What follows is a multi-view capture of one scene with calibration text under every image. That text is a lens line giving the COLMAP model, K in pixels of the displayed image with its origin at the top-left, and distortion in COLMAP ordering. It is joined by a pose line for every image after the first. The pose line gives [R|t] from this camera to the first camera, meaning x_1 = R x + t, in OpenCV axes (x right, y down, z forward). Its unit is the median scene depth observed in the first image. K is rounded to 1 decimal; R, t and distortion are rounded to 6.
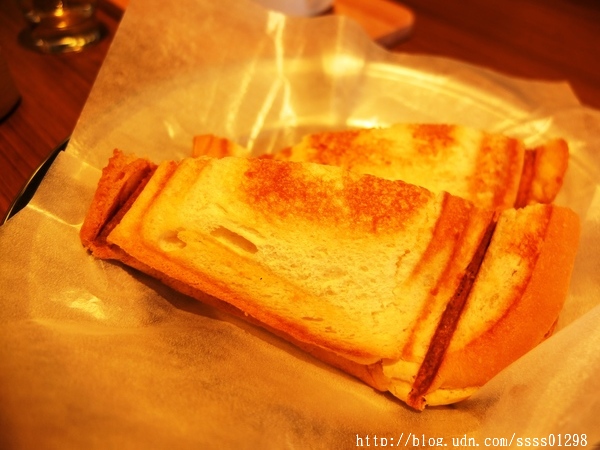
lens RADIAL K [[478.7, 0, 300.0], [0, 478.7, 225.0], [0, 0, 1]] dist [-0.070363, 0.066088]
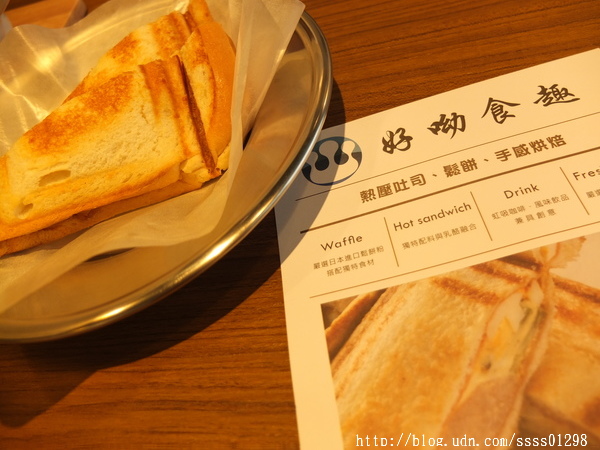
lens RADIAL K [[518.5, 0, 299.6], [0, 518.5, 237.8], [0, 0, 1]] dist [-0.042251, 0.004876]
pose [[0.700657, -0.693575, 0.167432, 0.002560], [0.684640, 0.719608, 0.115897, 0.512191], [-0.200868, 0.033427, 0.979048, -0.738453]]
